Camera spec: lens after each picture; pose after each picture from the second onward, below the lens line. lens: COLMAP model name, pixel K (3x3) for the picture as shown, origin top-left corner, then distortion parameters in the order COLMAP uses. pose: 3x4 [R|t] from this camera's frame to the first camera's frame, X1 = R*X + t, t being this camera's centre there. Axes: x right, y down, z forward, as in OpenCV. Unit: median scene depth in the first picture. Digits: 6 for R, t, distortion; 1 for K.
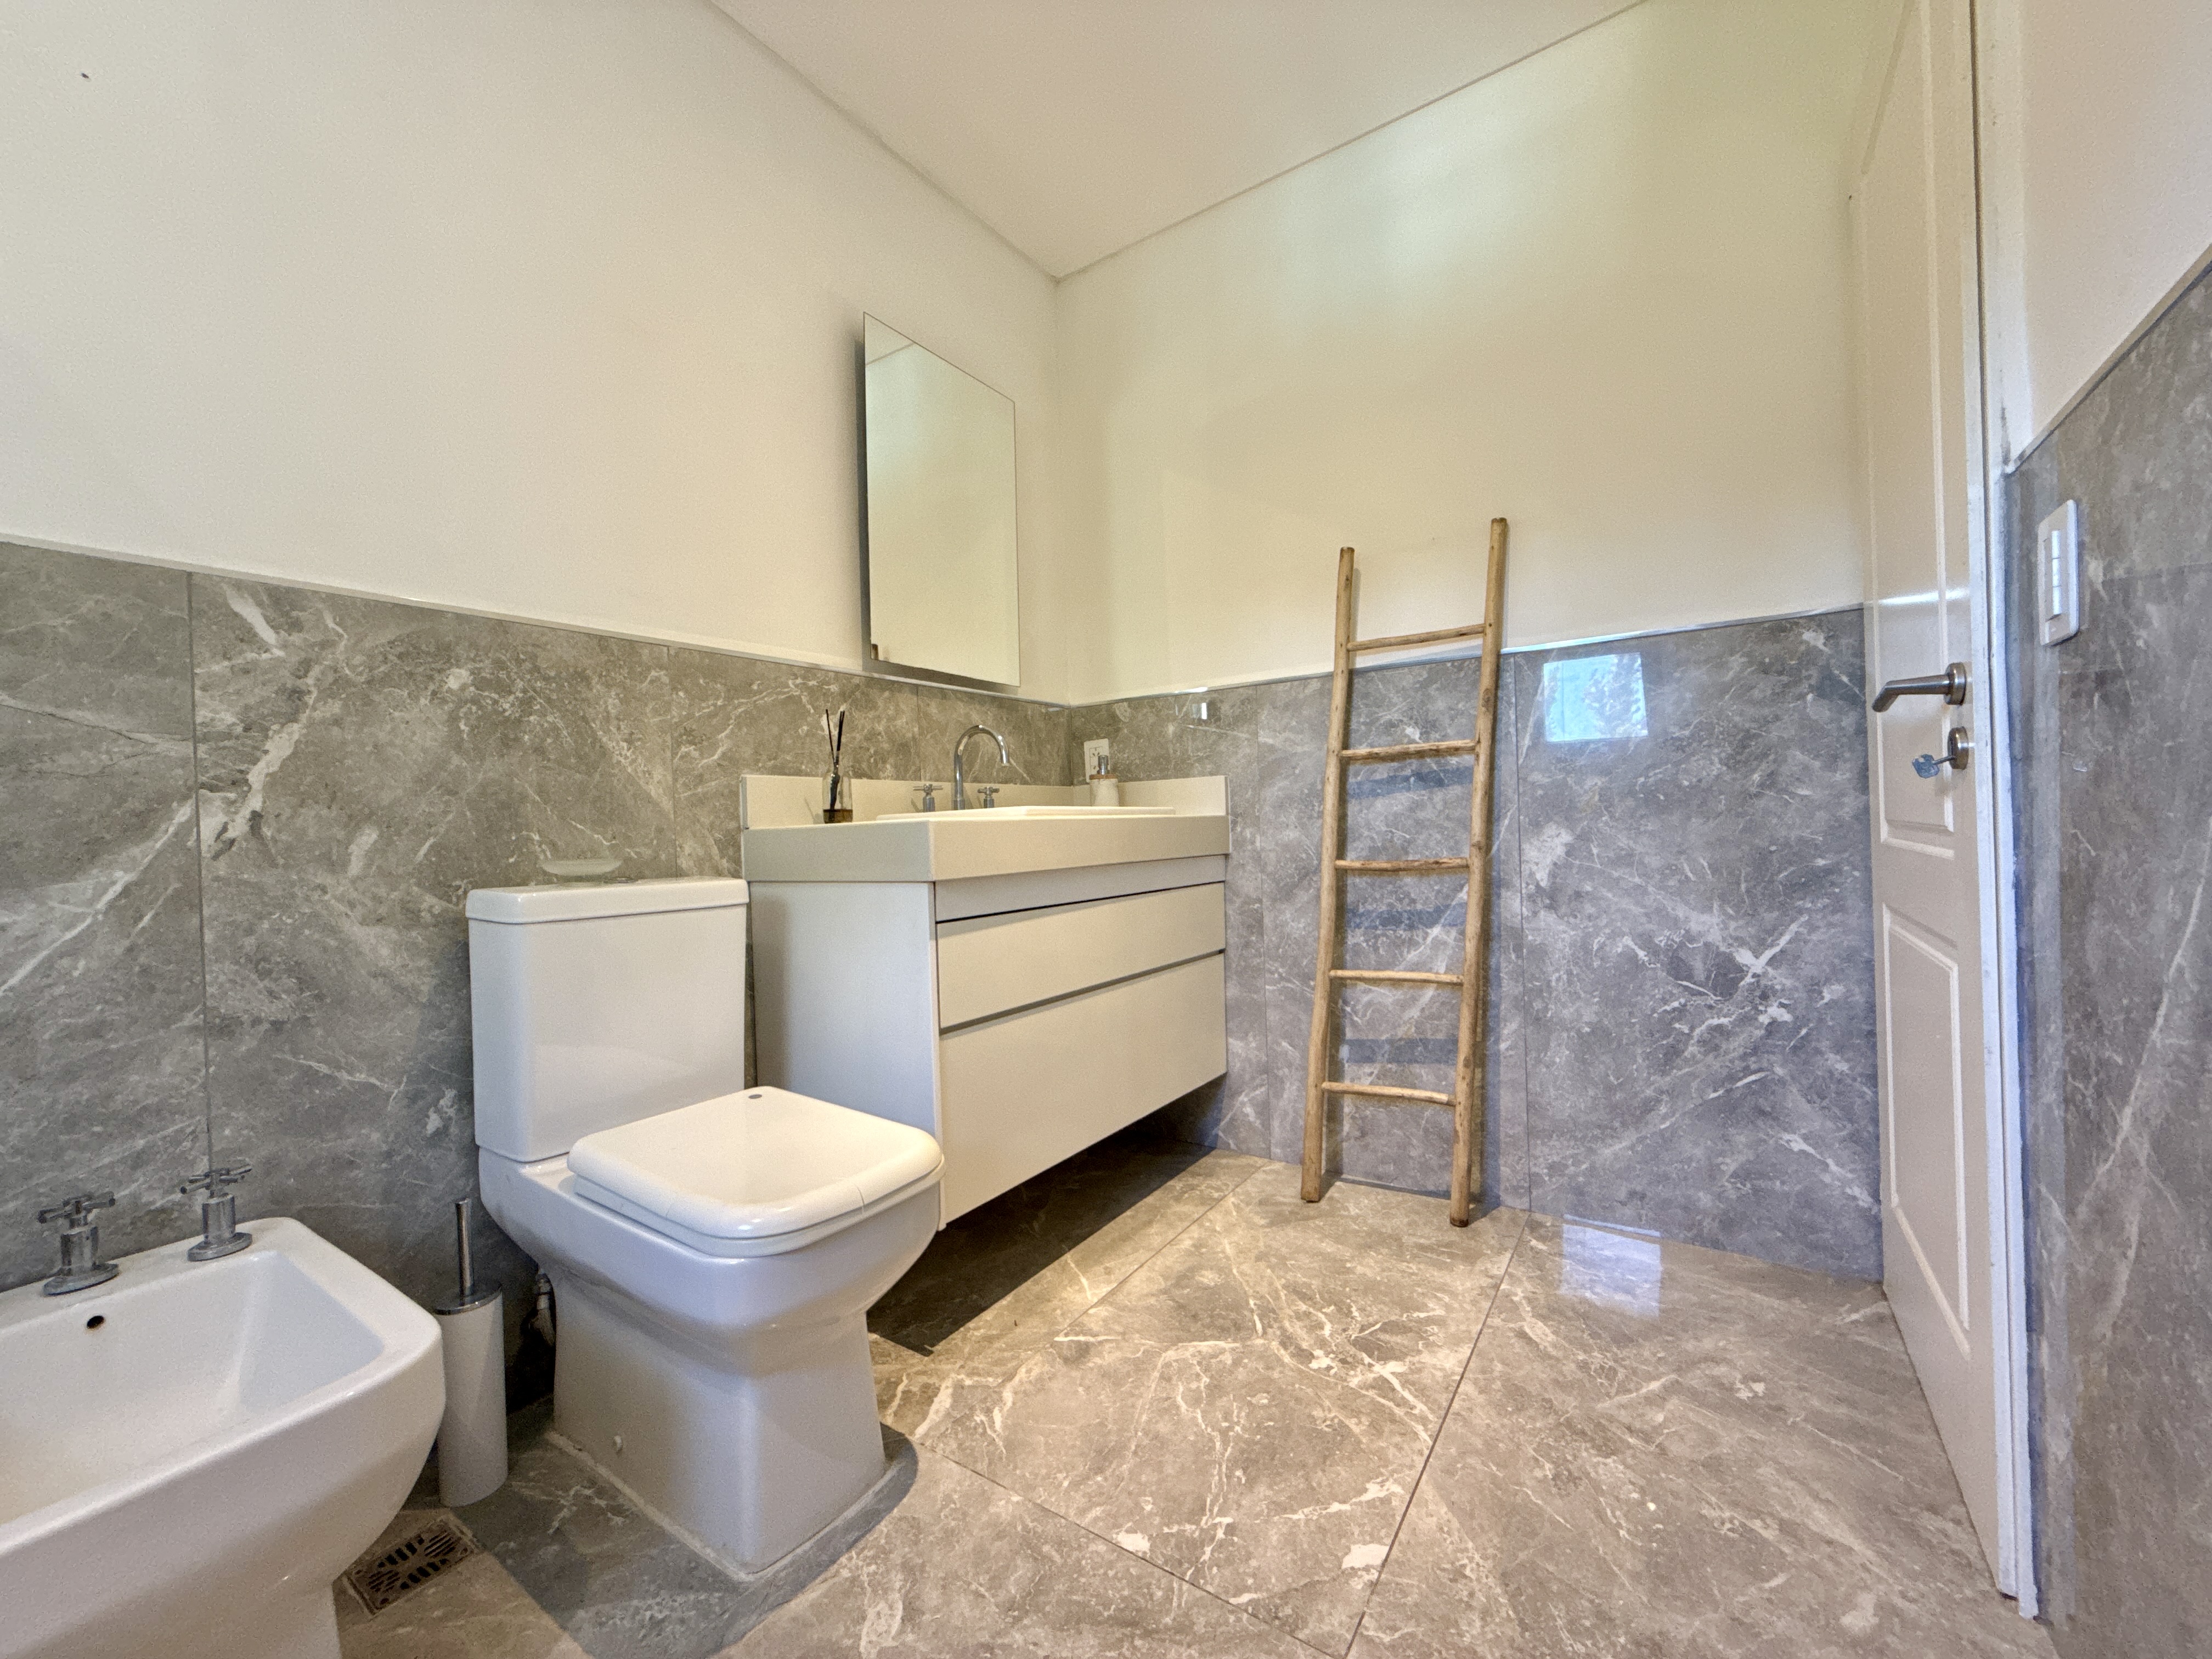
lens RADIAL K [[880.6, 0, 1095.7], [0, 880.6, 831.6], [0, 0, 1]] dist [0.001115, 0.000618]
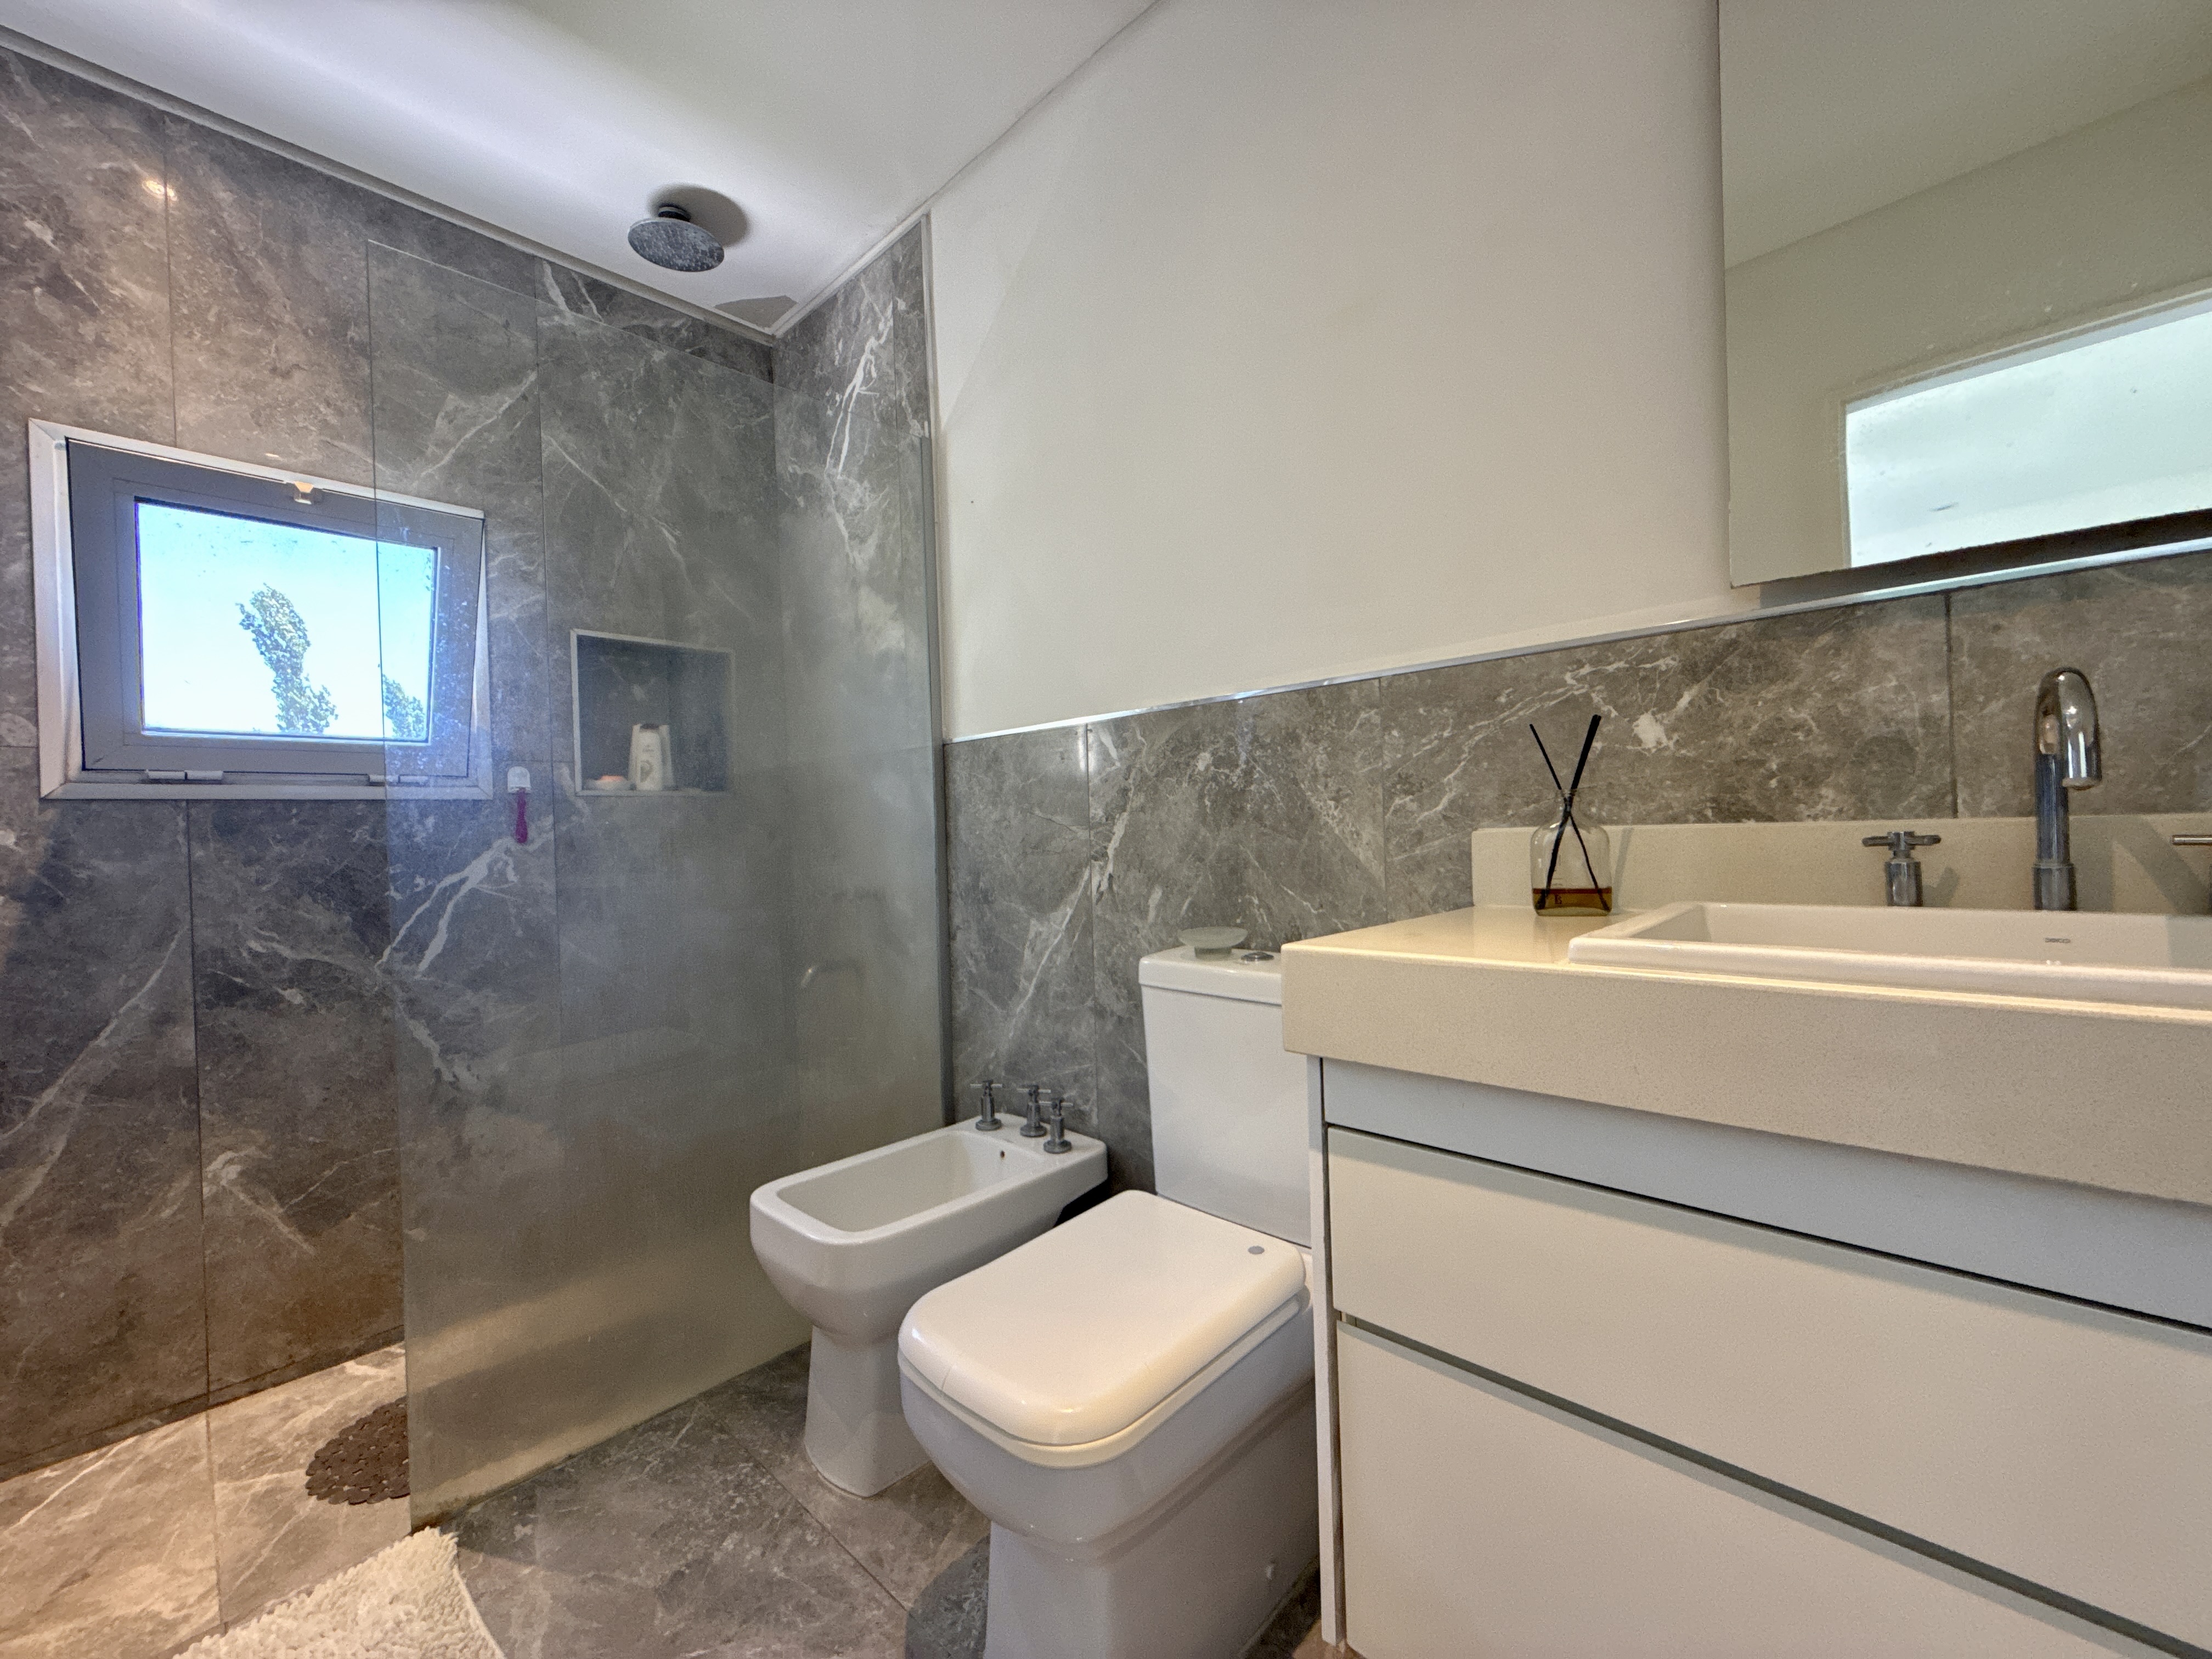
lens RADIAL K [[880.6, 0, 1095.8], [0, 880.6, 827.6], [0, 0, 1]] dist [0.001115, 0.000618]
pose [[-0.149803, 0.038669, -0.987959, 0.428303], [0.038548, 0.998704, 0.033244, -0.124165], [0.987964, -0.033104, -0.151099, 0.984485]]
